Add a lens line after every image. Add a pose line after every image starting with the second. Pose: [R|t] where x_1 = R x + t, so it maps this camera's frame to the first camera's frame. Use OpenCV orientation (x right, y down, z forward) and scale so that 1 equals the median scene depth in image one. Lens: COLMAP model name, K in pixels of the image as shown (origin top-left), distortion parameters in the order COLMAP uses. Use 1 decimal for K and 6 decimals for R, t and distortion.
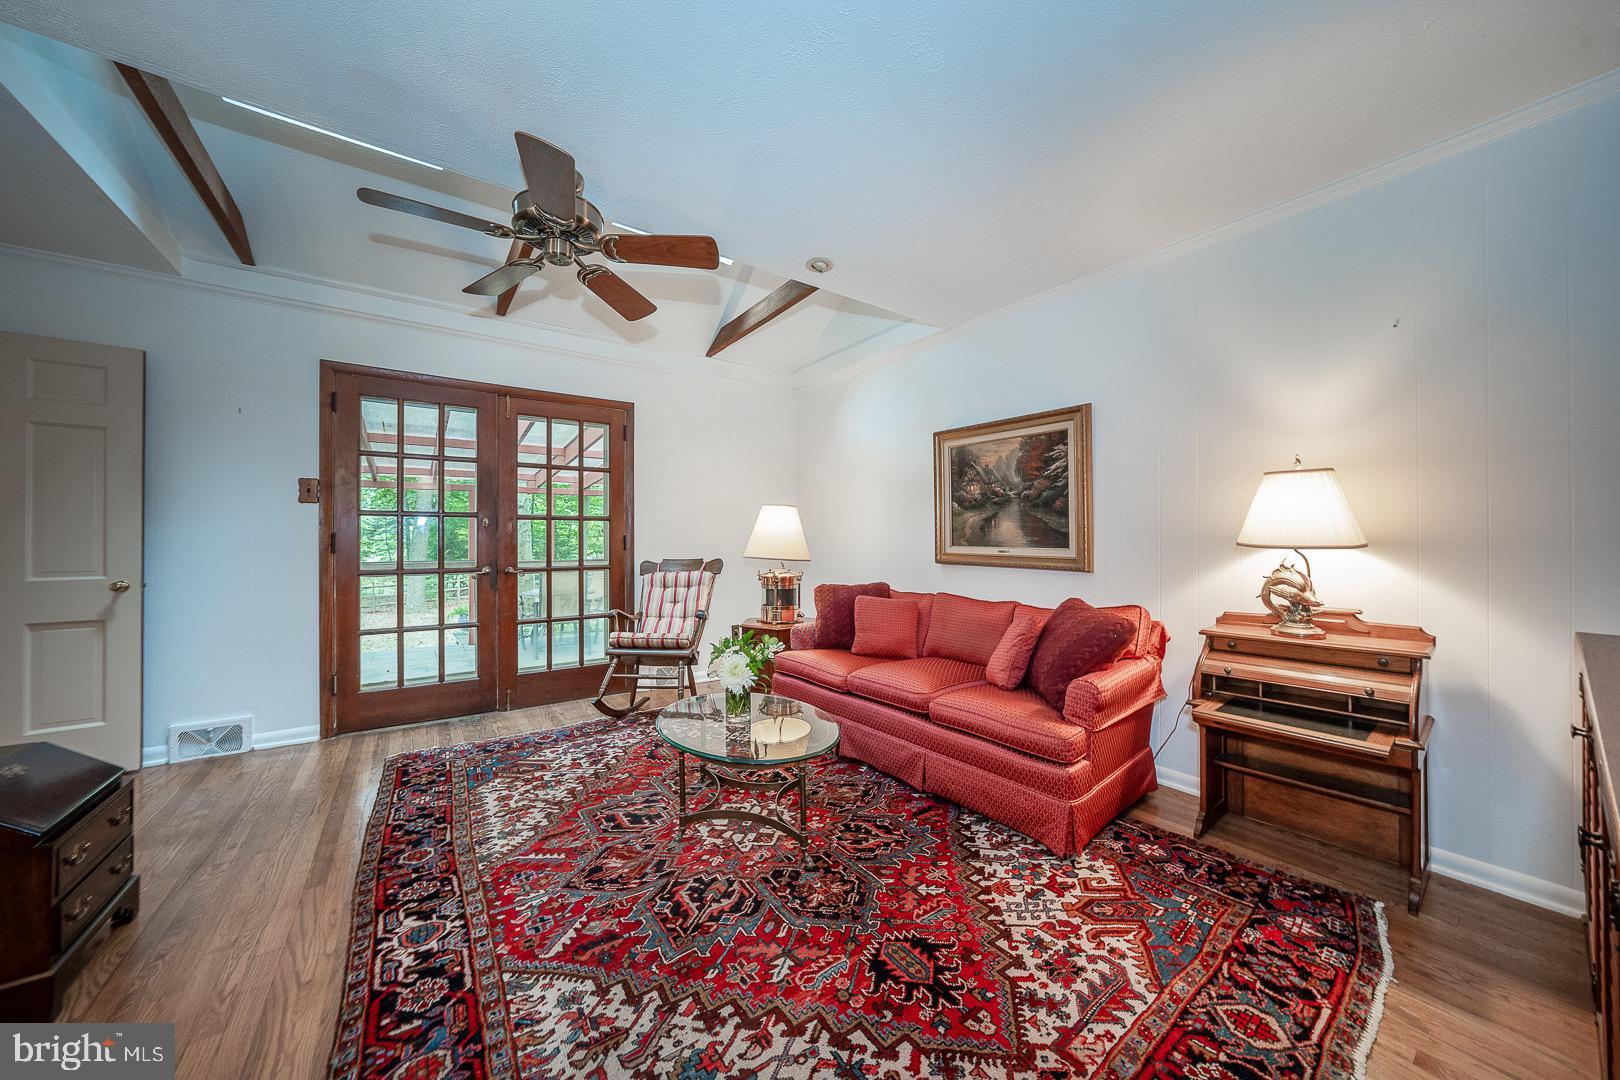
lens RADIAL K [[555.6, 0, 809.3], [0, 555.6, 534.3], [0, 0, 1]] dist [-0.023598, 0.000787]
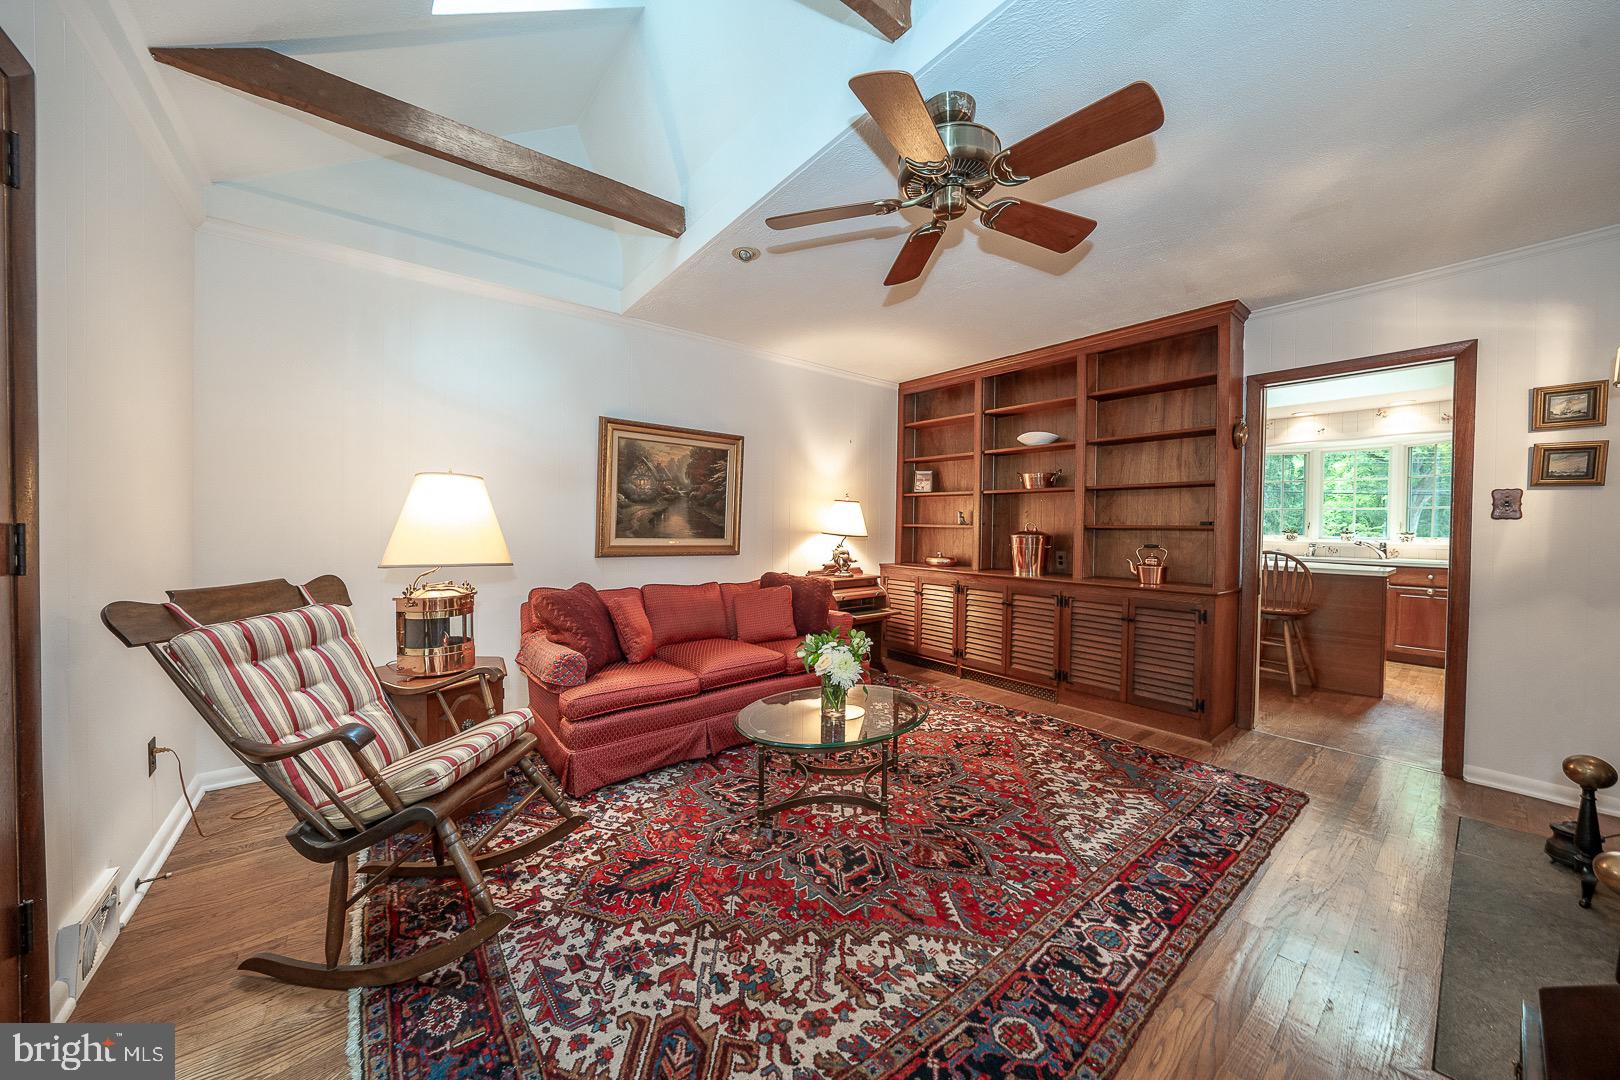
lens RADIAL K [[555.6, 0, 807.4], [0, 555.6, 538.6], [0, 0, 1]] dist [-0.023598, 0.000787]
pose [[-0.051276, -0.023694, 0.998403, -1.302884], [-0.023349, 0.999474, 0.022520, -0.014125], [-0.998412, -0.022157, -0.051802, 1.260618]]
